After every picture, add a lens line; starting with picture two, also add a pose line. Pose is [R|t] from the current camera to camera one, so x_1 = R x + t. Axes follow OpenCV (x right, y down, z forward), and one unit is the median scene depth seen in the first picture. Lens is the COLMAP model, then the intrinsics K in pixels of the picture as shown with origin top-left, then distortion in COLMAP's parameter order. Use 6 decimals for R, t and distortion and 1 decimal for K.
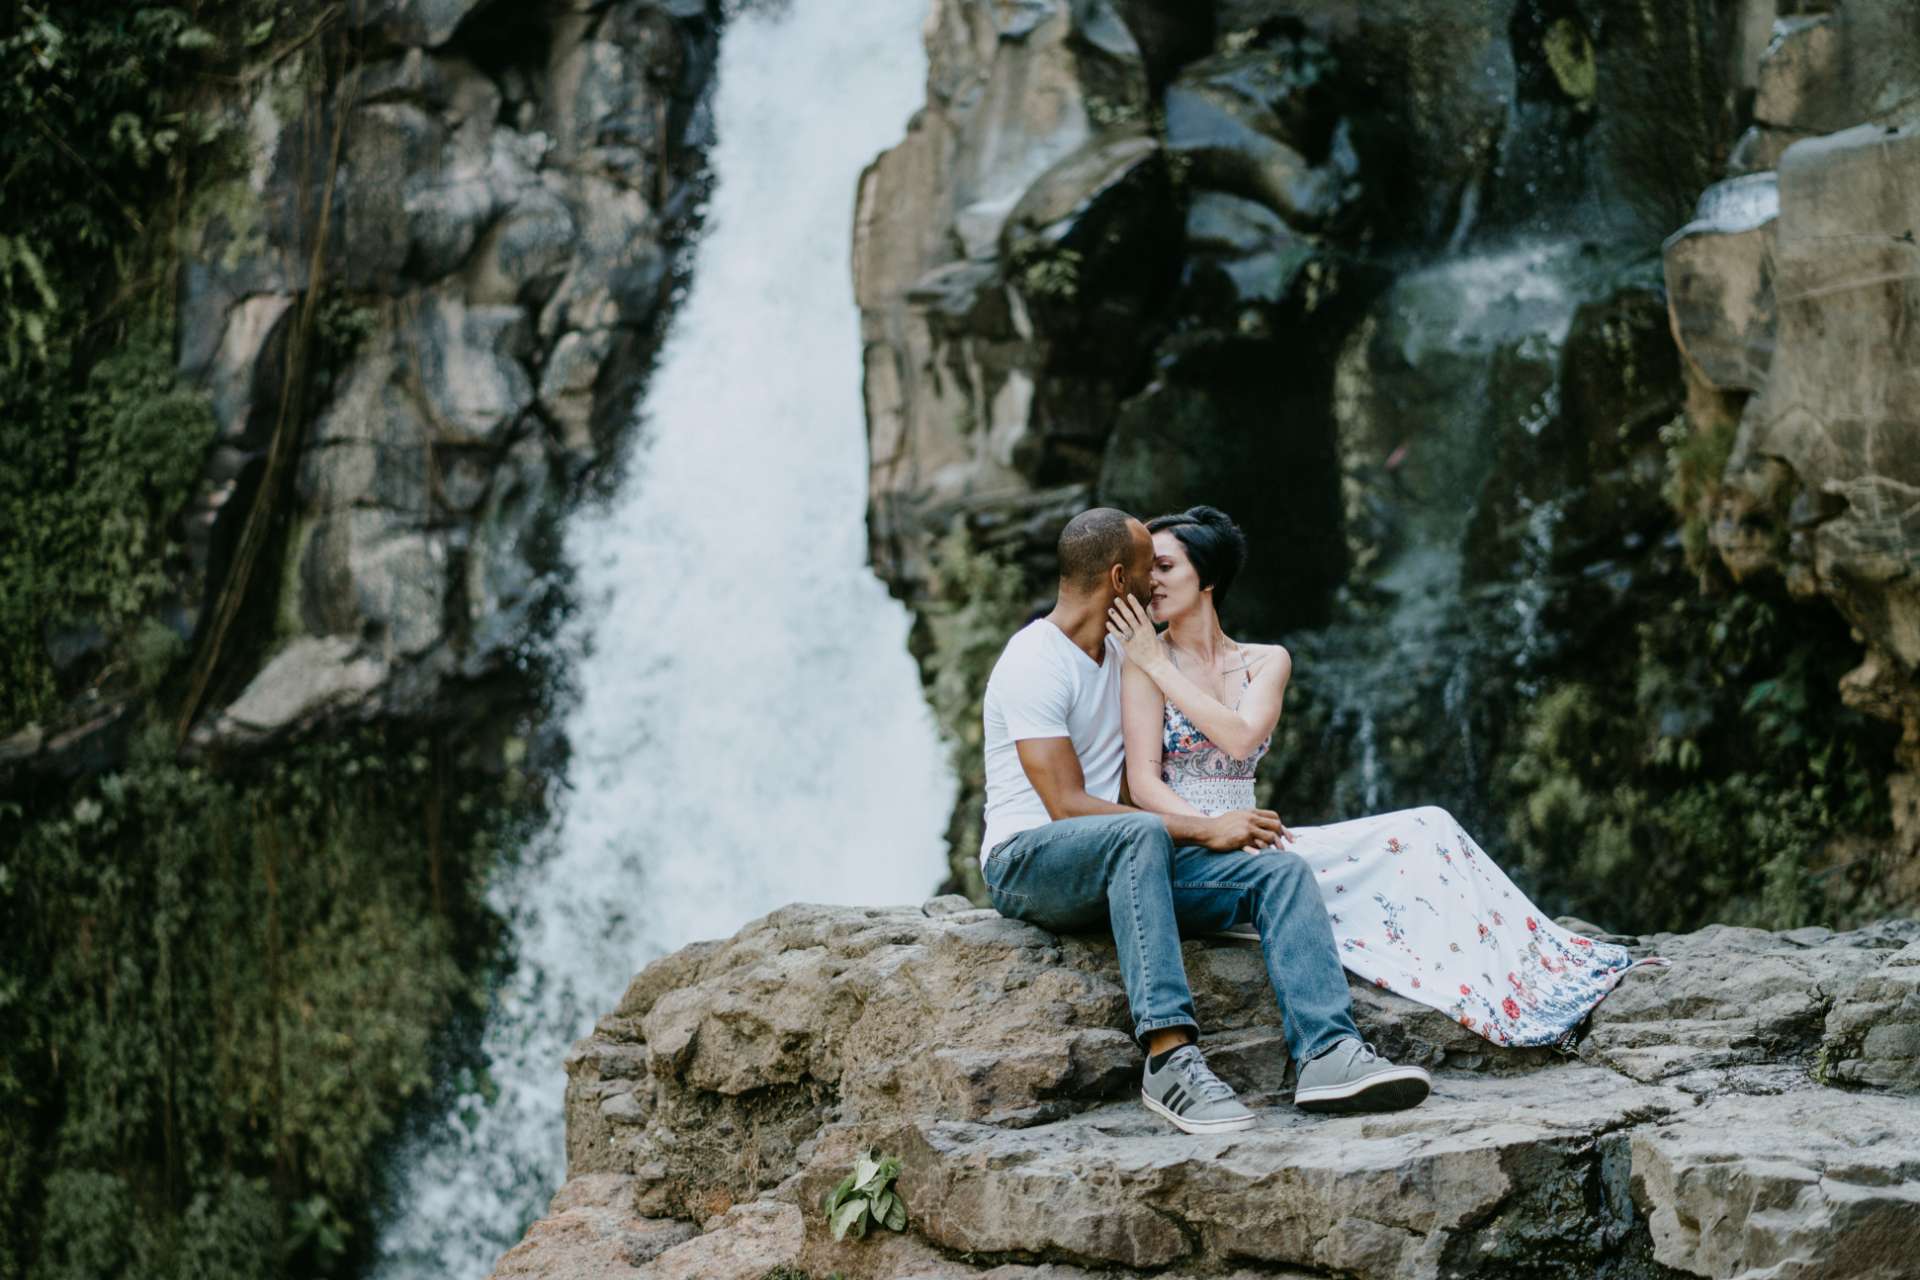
lens RADIAL K [[4605.3, 0, 963.6], [0, 4605.3, 618.5], [0, 0, 1]] dist [0.112853, -2.390319]
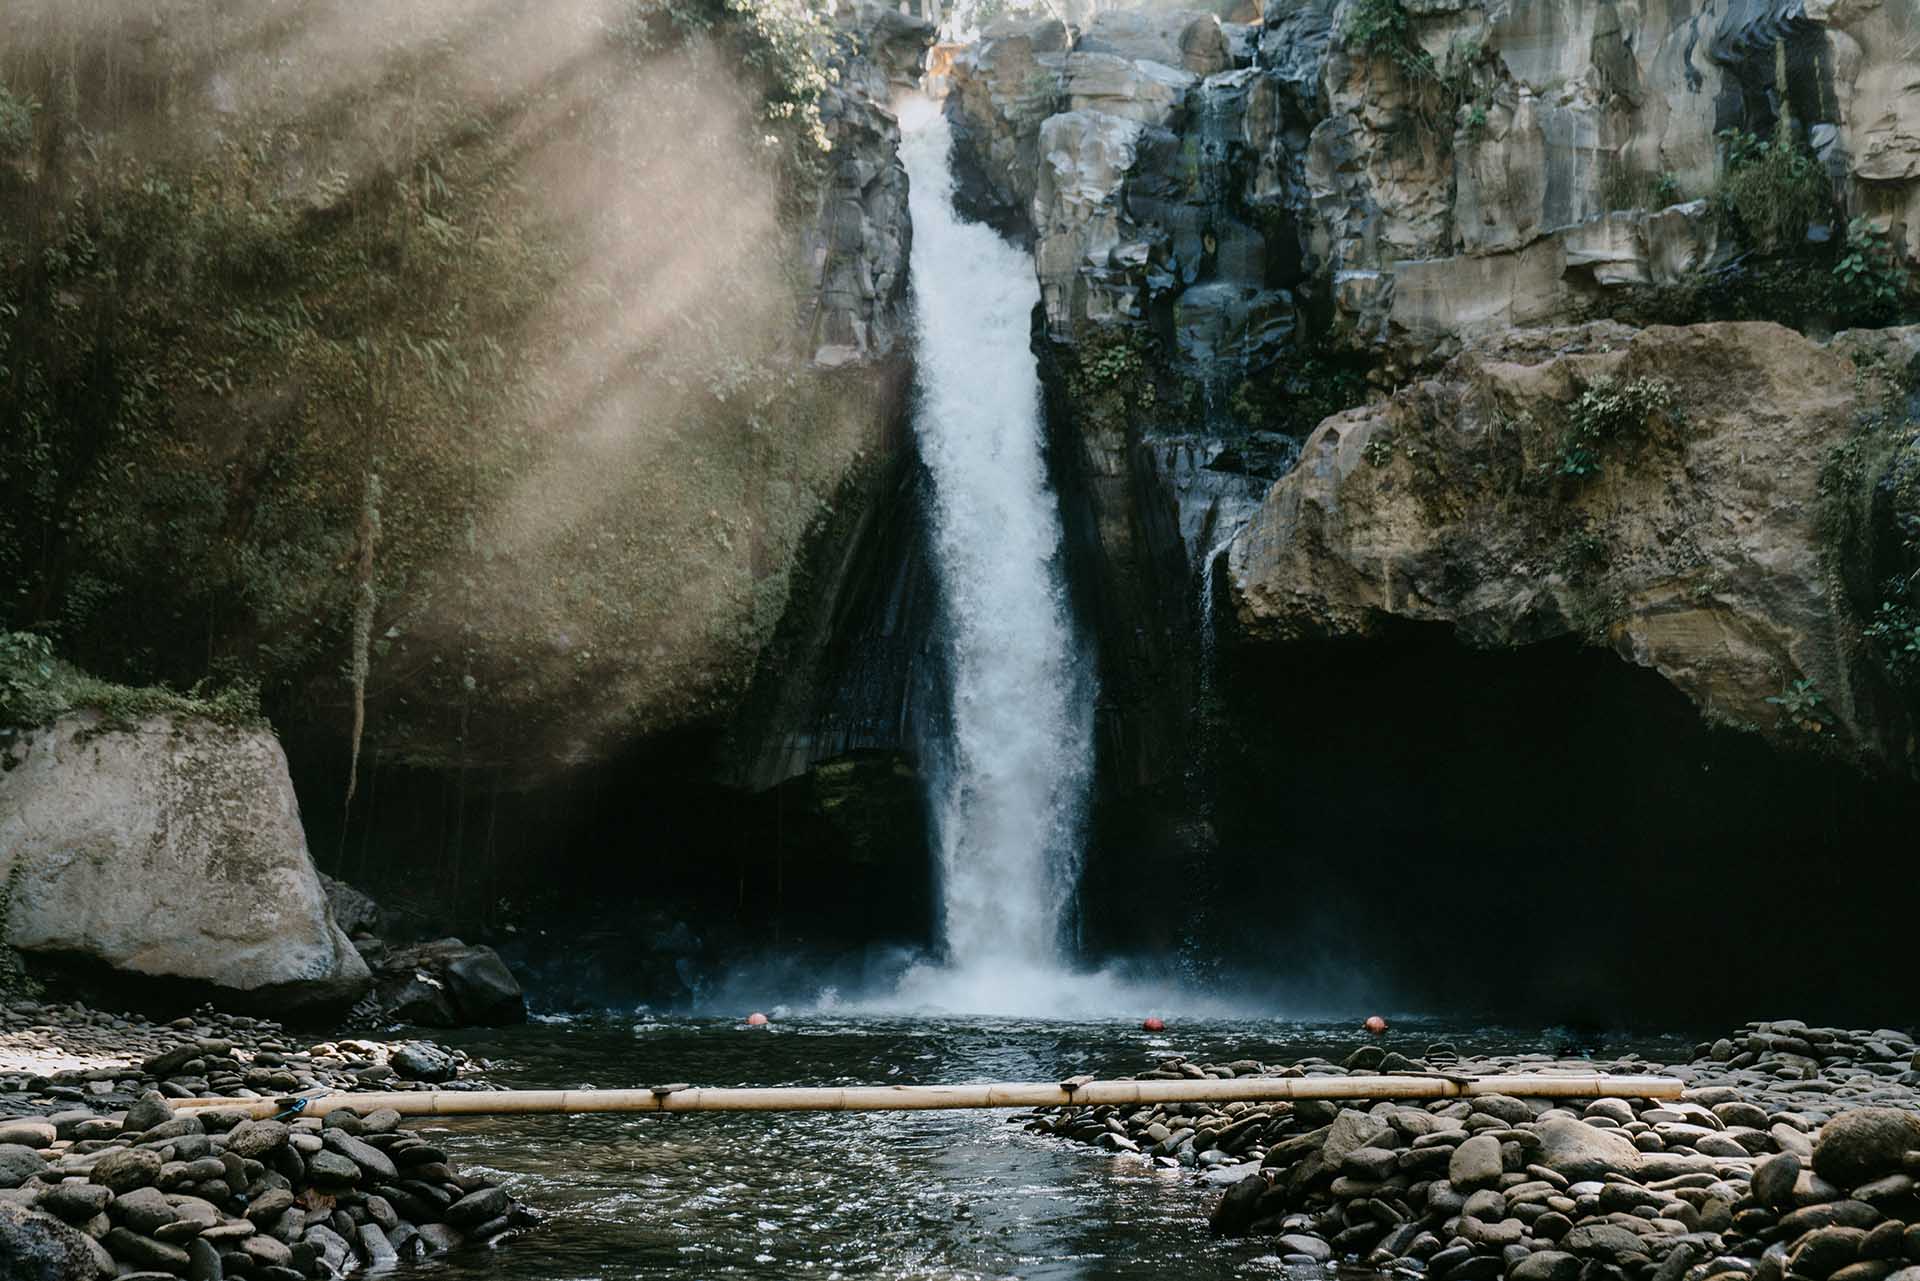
lens RADIAL K [[2538.7, 0, 964.5], [0, 2538.7, 627.8], [0, 0, 1]] dist [0.105729, 0.387466]
pose [[0.825149, 0.093665, 0.557096, -1.337312], [-0.084056, 0.995538, -0.042881, 0.352466], [-0.558626, -0.011444, 0.829340, -0.826544]]
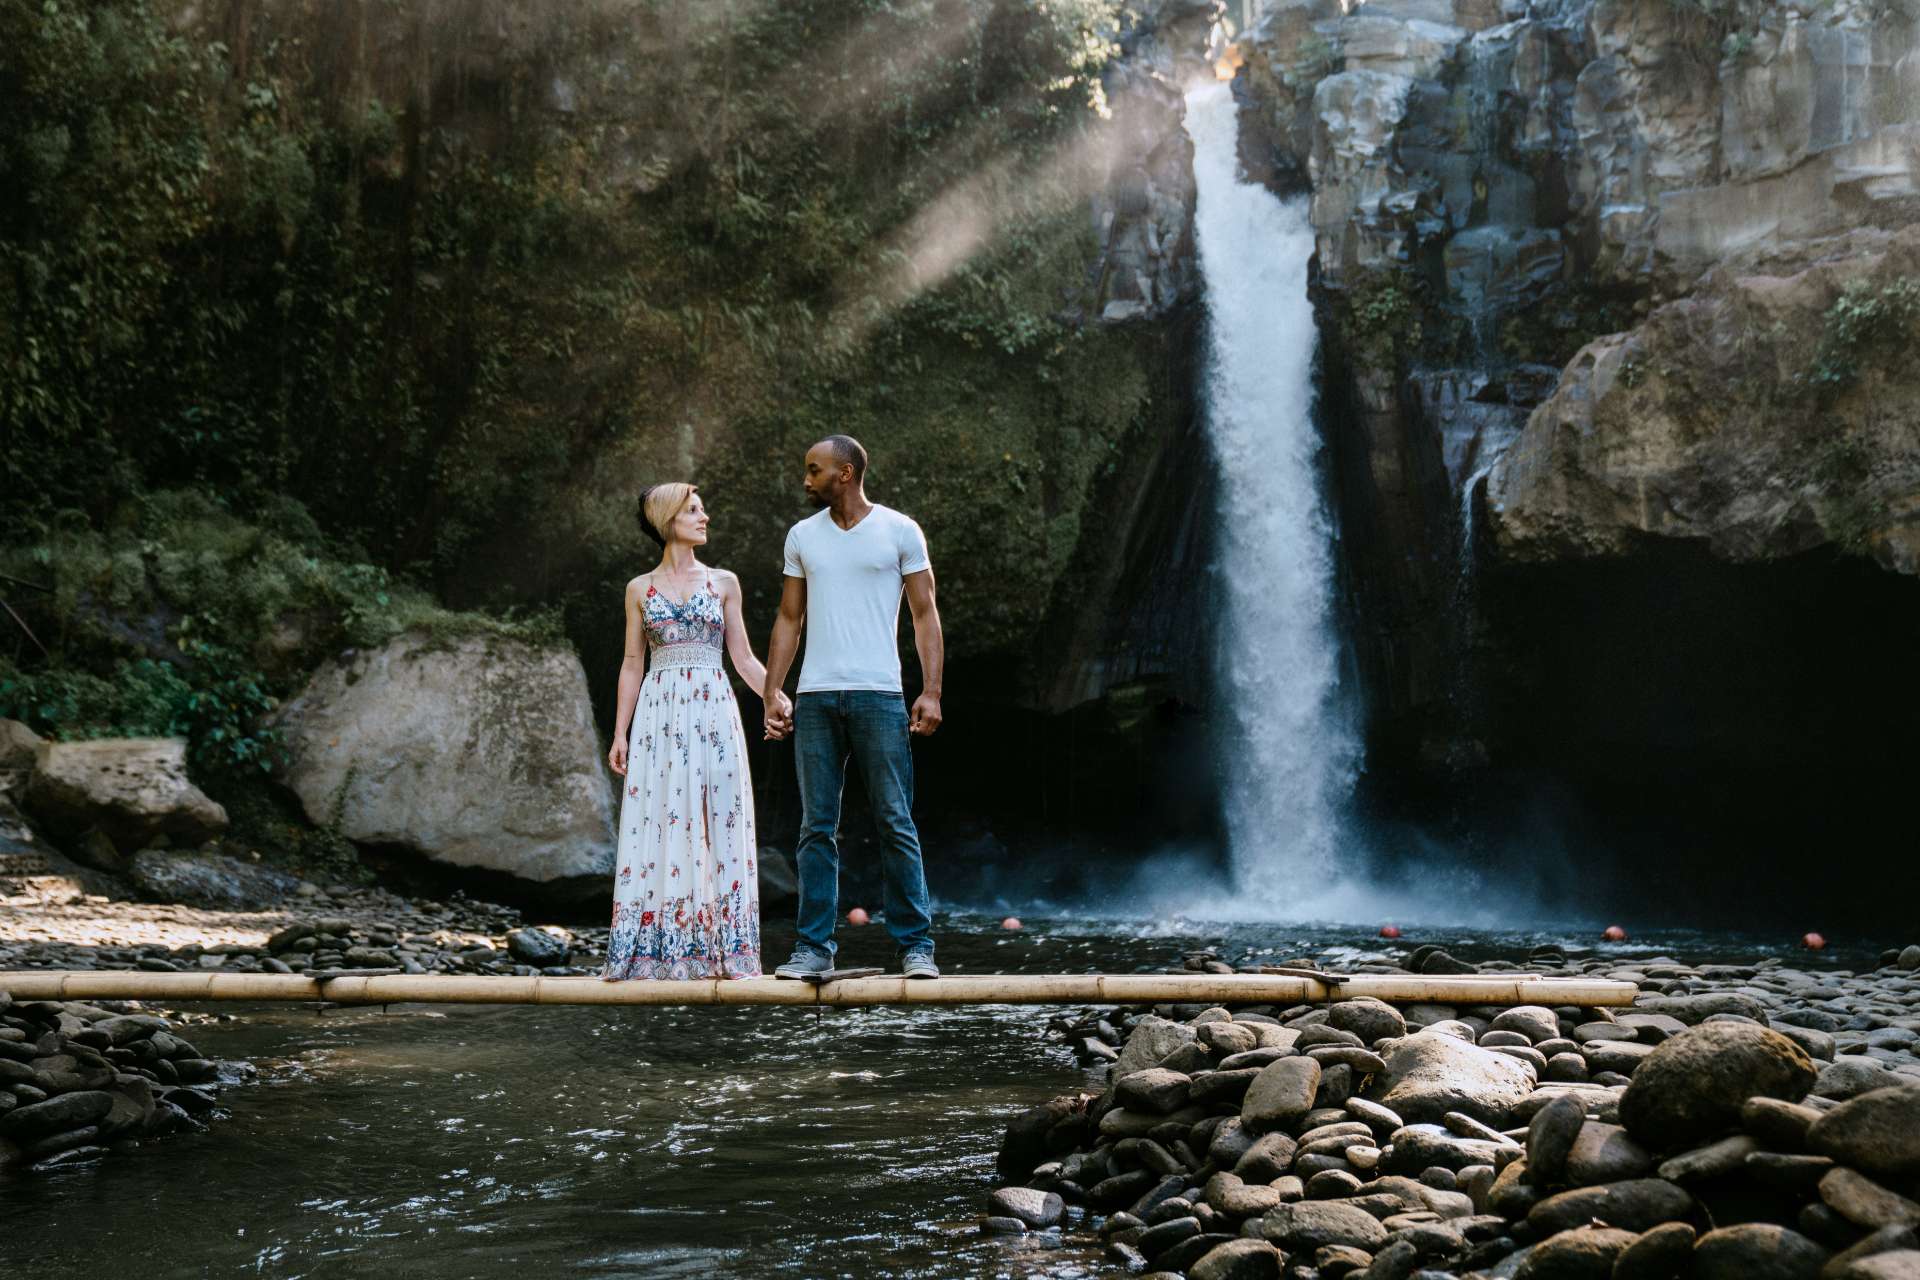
lens RADIAL K [[2185.2, 0, 918.1], [0, 2185.2, 622.4], [0, 0, 1]] dist [-0.005551, 0.274452]
pose [[0.917250, 0.075351, 0.391121, -1.169204], [-0.076245, 0.997001, -0.013268, 0.366478], [-0.390947, -0.017651, 0.920244, -0.743031]]
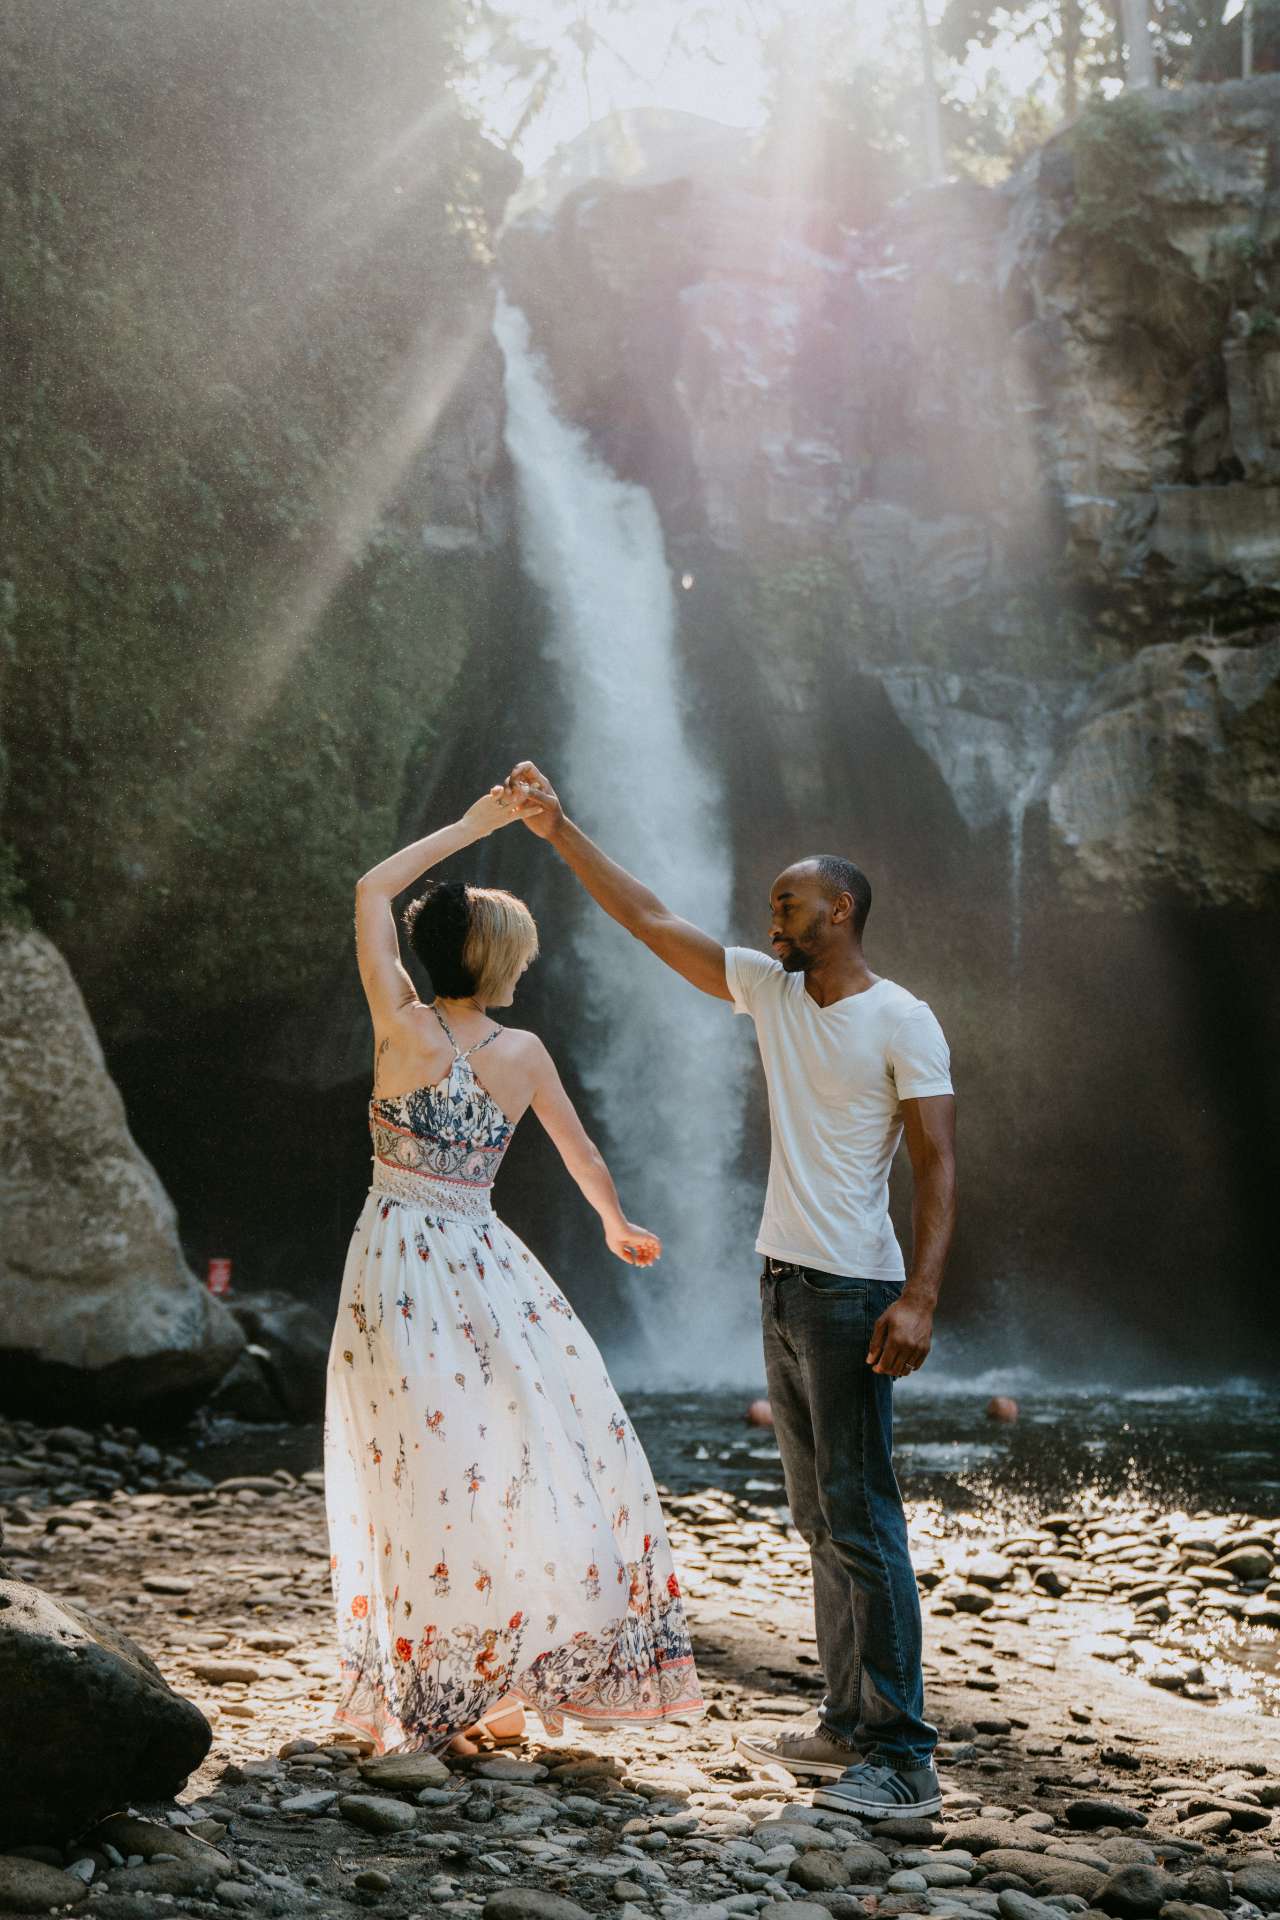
lens RADIAL K [[2273.5, 0, 640.0], [0, 2273.5, 946.1], [0, 0, 1]] dist [0.001627, 0.284936]
pose [[0.595885, 0.142369, 0.790349, -1.332909], [-0.107577, 0.989441, -0.097125, 0.449262], [-0.795831, -0.027148, 0.604909, 0.057382]]
